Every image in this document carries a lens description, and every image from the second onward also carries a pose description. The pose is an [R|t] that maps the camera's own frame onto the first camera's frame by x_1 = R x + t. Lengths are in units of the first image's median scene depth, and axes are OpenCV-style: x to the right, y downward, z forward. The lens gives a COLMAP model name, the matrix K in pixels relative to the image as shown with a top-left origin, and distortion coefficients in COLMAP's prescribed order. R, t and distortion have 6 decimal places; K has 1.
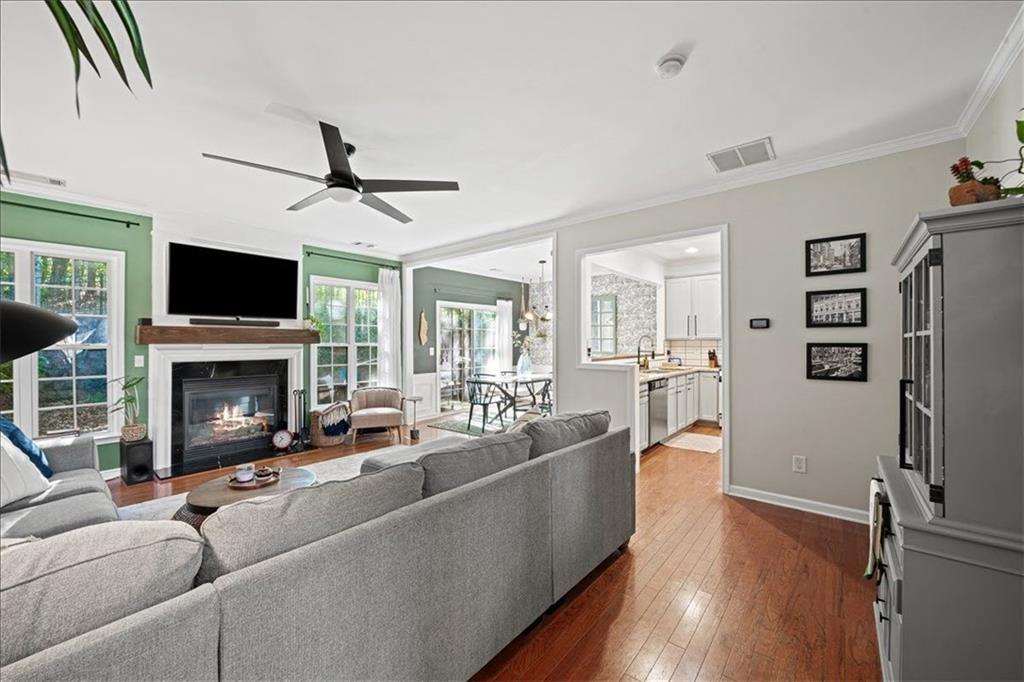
lens RADIAL K [[369.5, 0, 512.0], [0, 369.5, 341.0], [0, 0, 1]] dist [-0.000958, -0.000093]
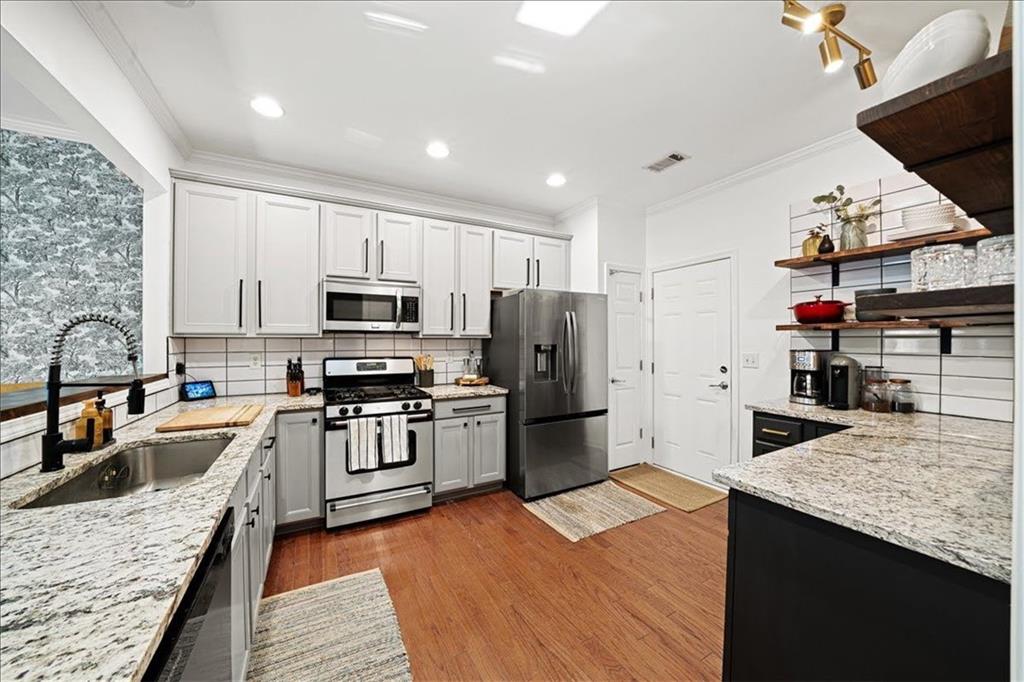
lens RADIAL K [[369.5, 0, 512.0], [0, 369.5, 341.0], [0, 0, 1]] dist [-0.000958, -0.000093]
pose [[0.383498, 0.002674, 0.923538, 0.199184], [-0.007644, 0.999971, 0.000278, -0.001683], [-0.923510, -0.007166, 0.383507, 0.534264]]
